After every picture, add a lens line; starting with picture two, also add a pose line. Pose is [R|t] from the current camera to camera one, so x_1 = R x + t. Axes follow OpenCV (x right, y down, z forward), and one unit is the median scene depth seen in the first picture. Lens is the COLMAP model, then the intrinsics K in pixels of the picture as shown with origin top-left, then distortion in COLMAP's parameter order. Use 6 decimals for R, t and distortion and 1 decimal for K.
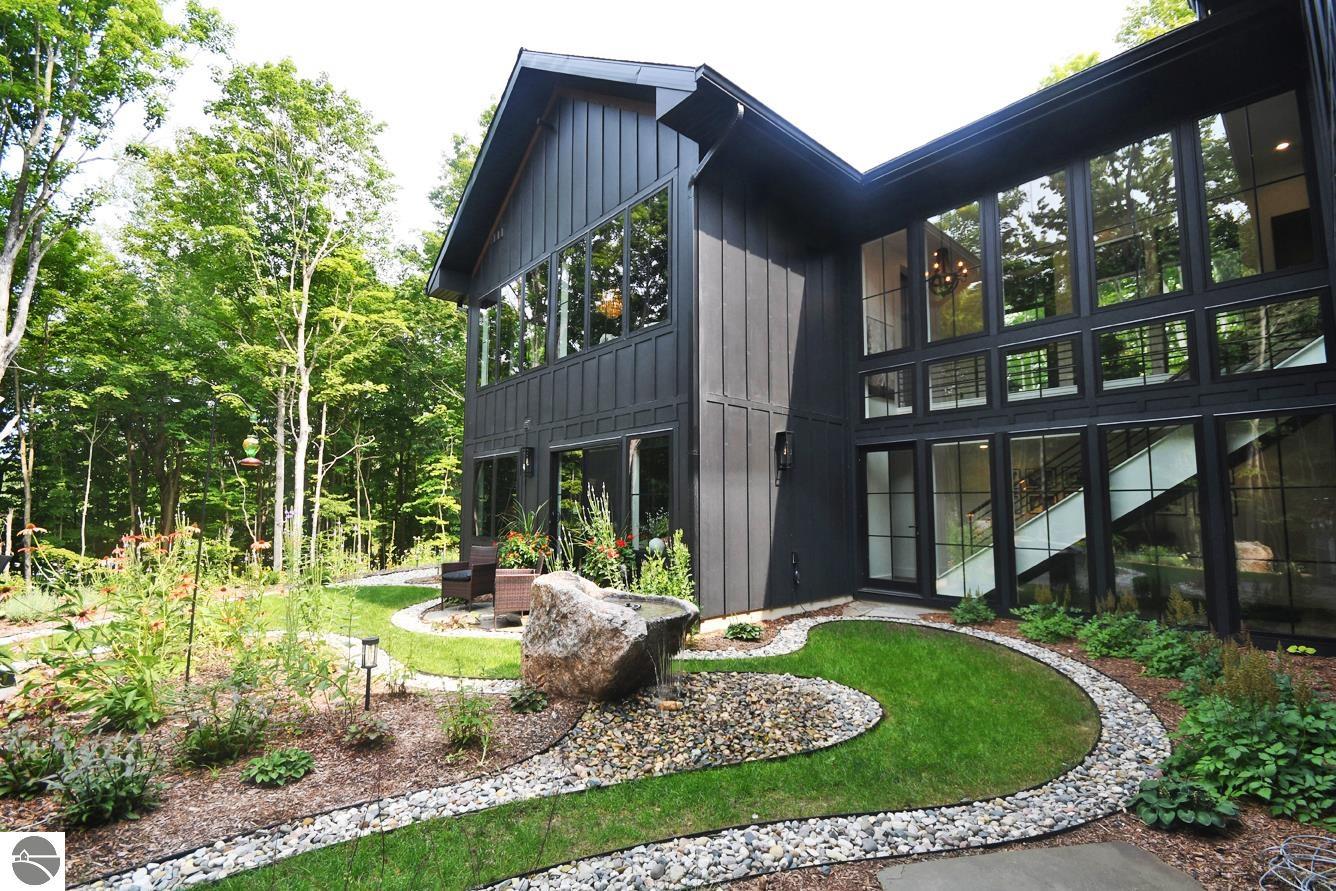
lens RADIAL K [[586.8, 0, 669.2], [0, 586.8, 449.8], [0, 0, 1]] dist [-0.002060, -0.000044]
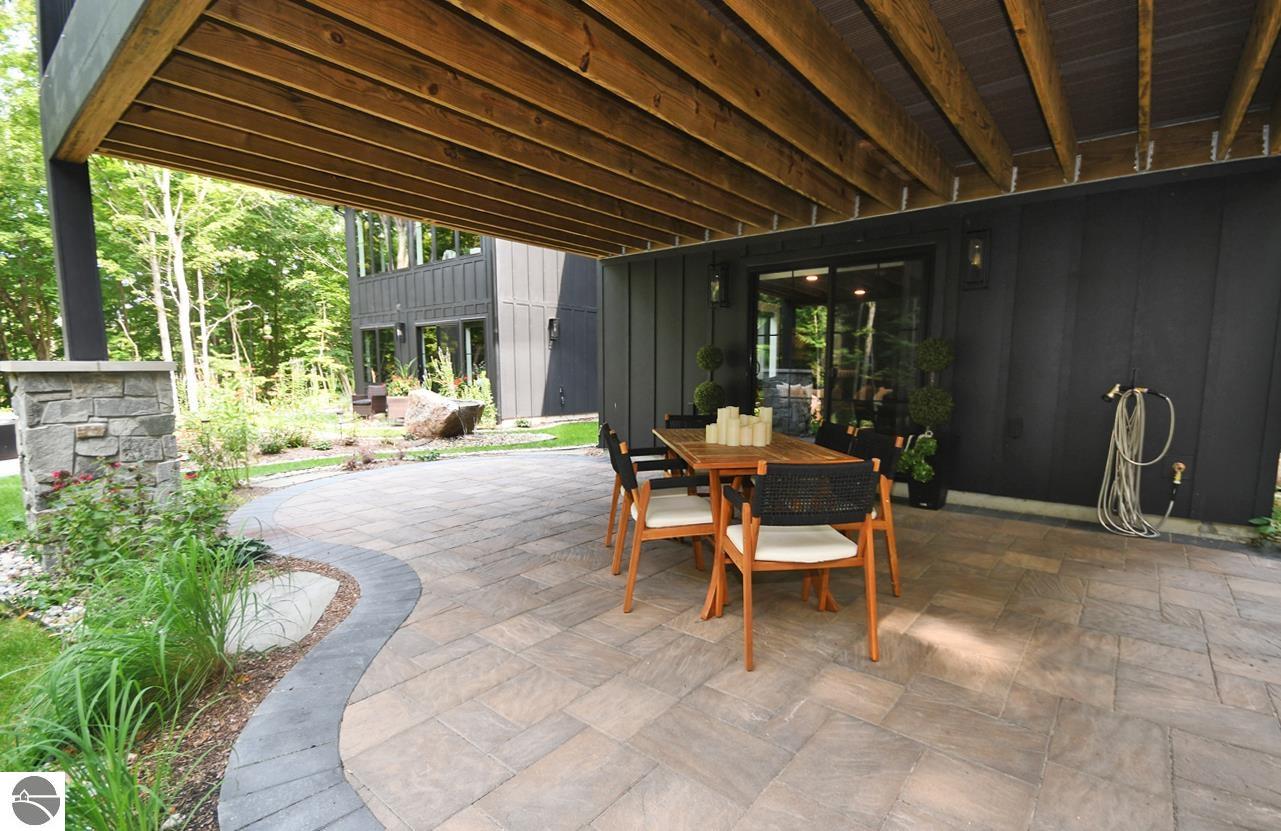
lens RADIAL K [[587.3, 0, 653.5], [0, 587.3, 440.3], [0, 0, 1]] dist [-0.003837, -0.000442]
pose [[0.985729, -0.018701, 0.167297, 0.142013], [-0.017847, 0.976599, 0.214327, -0.042258], [-0.167391, -0.214254, 0.962328, -0.617701]]
